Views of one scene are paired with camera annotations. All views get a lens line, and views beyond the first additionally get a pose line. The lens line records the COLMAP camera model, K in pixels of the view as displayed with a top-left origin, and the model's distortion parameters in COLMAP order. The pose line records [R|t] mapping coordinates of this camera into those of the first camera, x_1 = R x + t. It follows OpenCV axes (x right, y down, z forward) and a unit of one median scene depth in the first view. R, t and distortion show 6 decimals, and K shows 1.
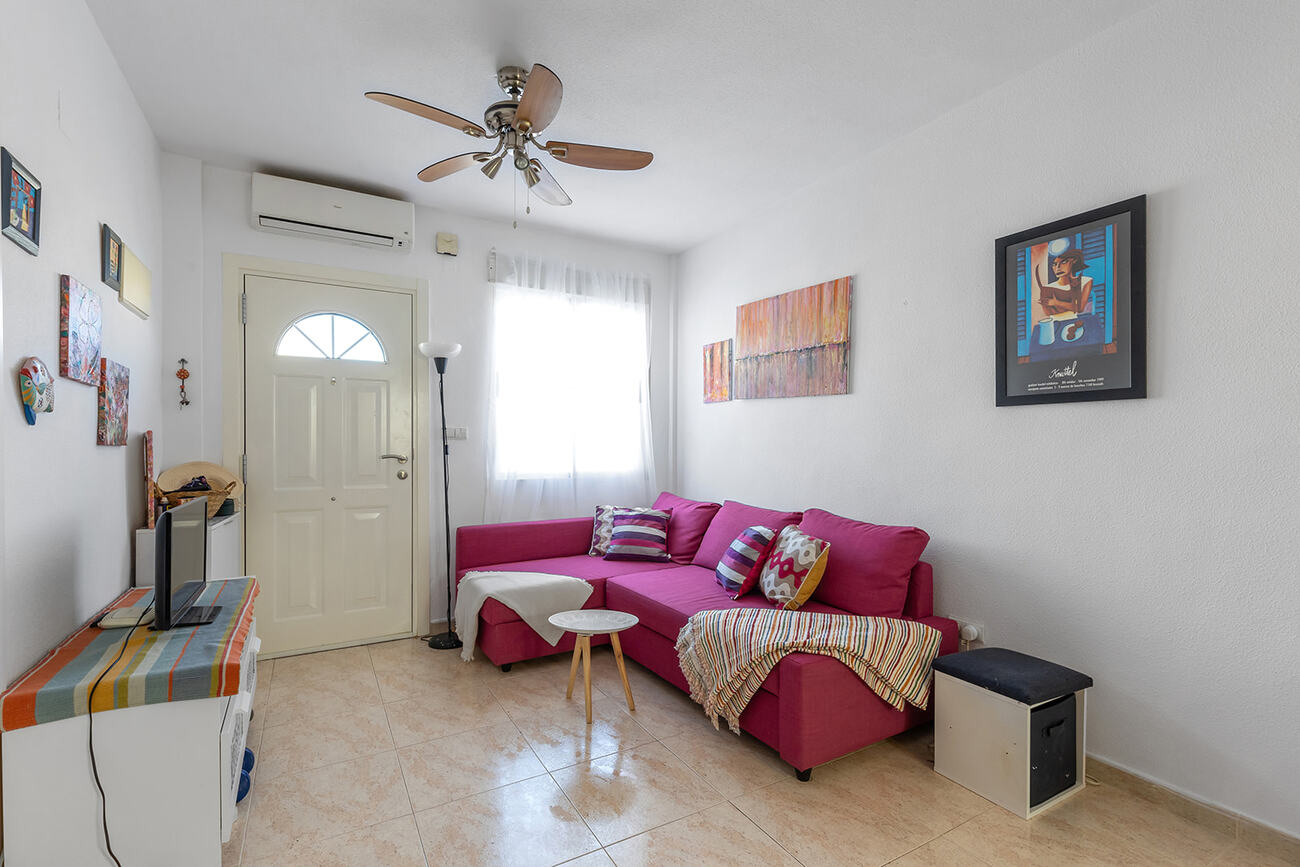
lens RADIAL K [[588.3, 0, 651.4], [0, 588.3, 450.2], [0, 0, 1]] dist [0.001458, 0.000165]
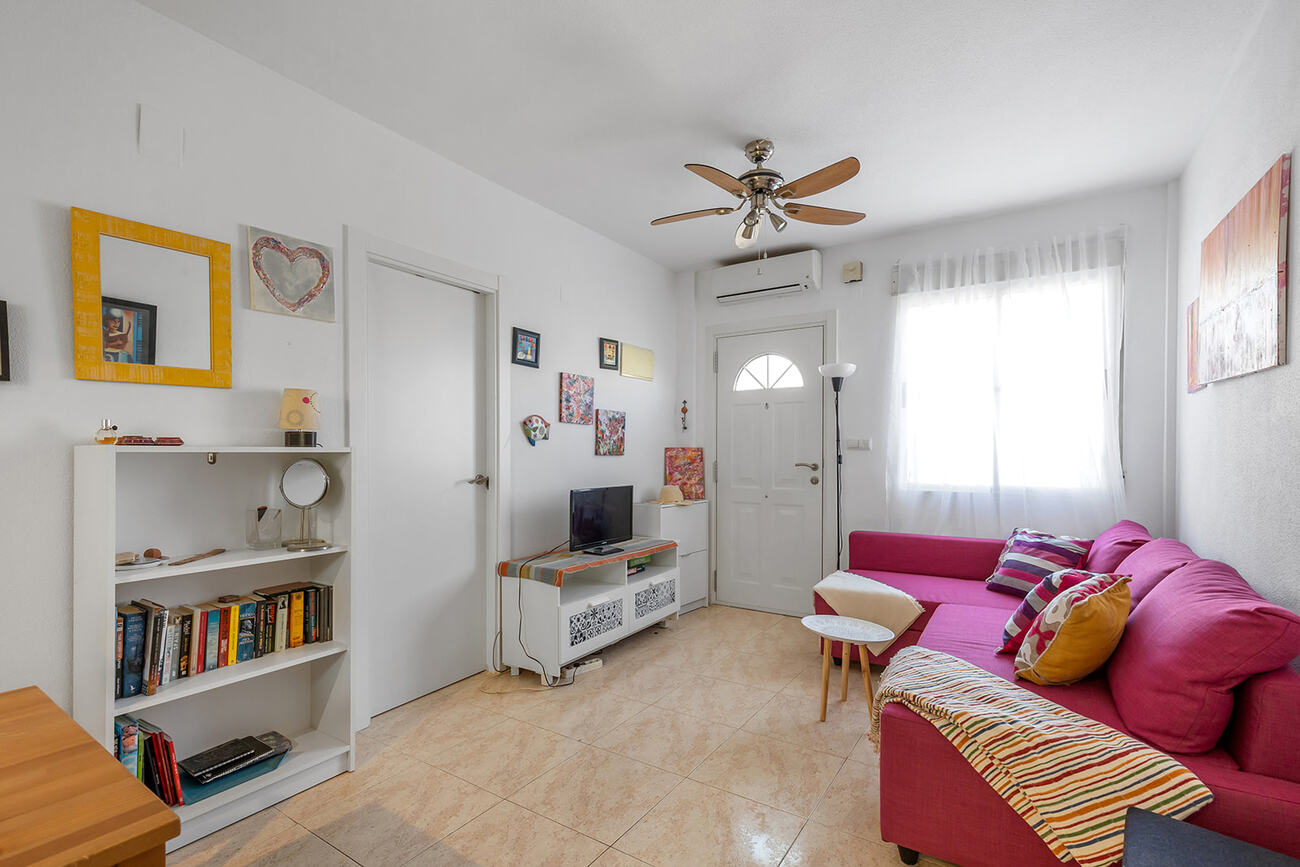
lens RADIAL K [[590.7, 0, 651.3], [0, 590.7, 456.2], [0, 0, 1]] dist [-0.000067, -0.000486]
pose [[0.446104, 0.002474, -0.894978, 0.666366], [-0.007921, 0.999968, -0.001184, -0.003438], [0.894946, 0.007617, 0.446110, 0.243773]]
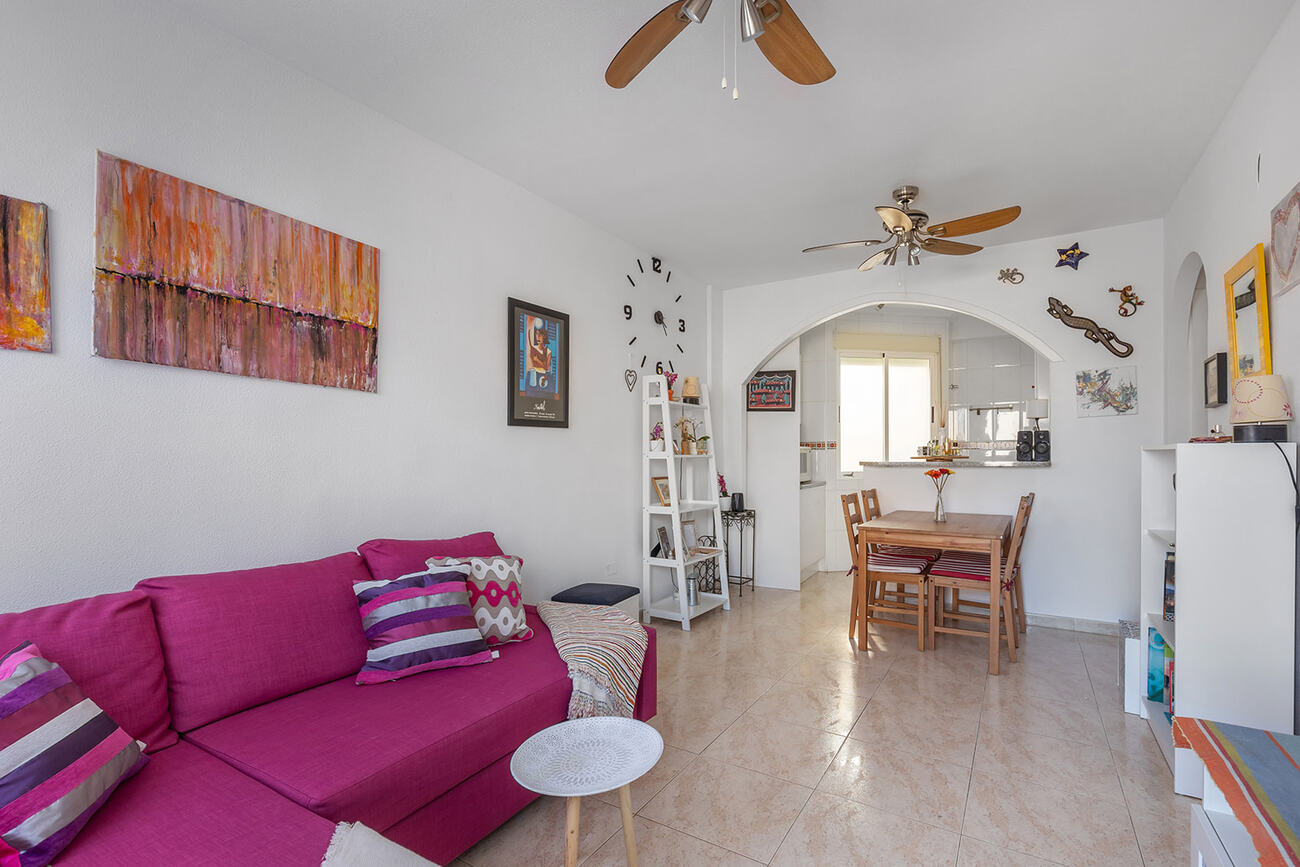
lens RADIAL K [[590.7, 0, 651.3], [0, 590.7, 456.2], [0, 0, 1]] dist [-0.000067, -0.000486]
pose [[-0.467074, -0.003339, 0.884212, -0.655389], [0.013775, 0.999844, 0.011052, -0.015150], [-0.884111, 0.017342, -0.466956, 1.223433]]
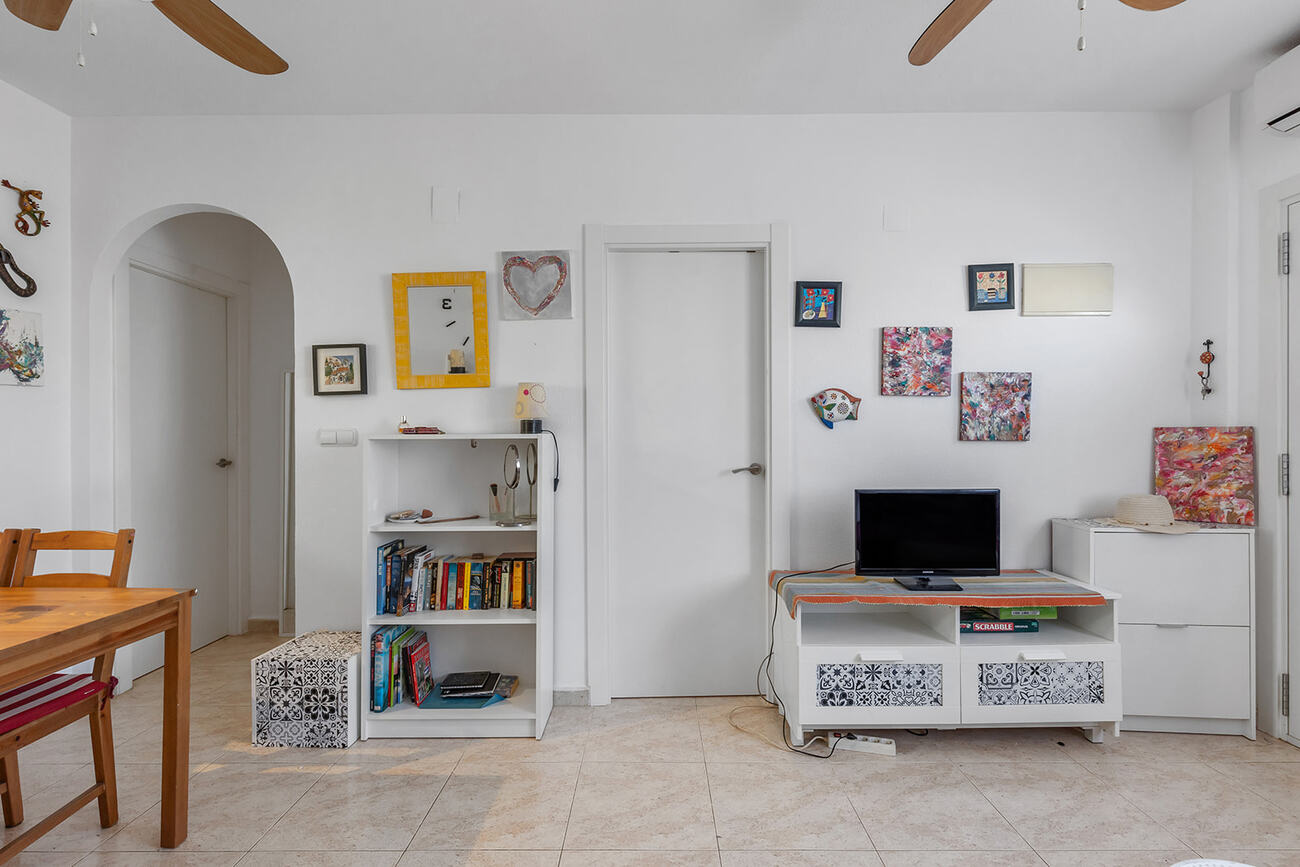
lens RADIAL K [[581.3, 0, 650.0], [0, 581.3, 433.5], [0, 0, 1]] dist [0.001570, -0.000073]
pose [[-0.507209, -0.002146, -0.861820, 0.394047], [-0.006623, 0.999977, 0.001408, -0.016730], [0.861797, 0.006422, -0.507212, 0.833832]]
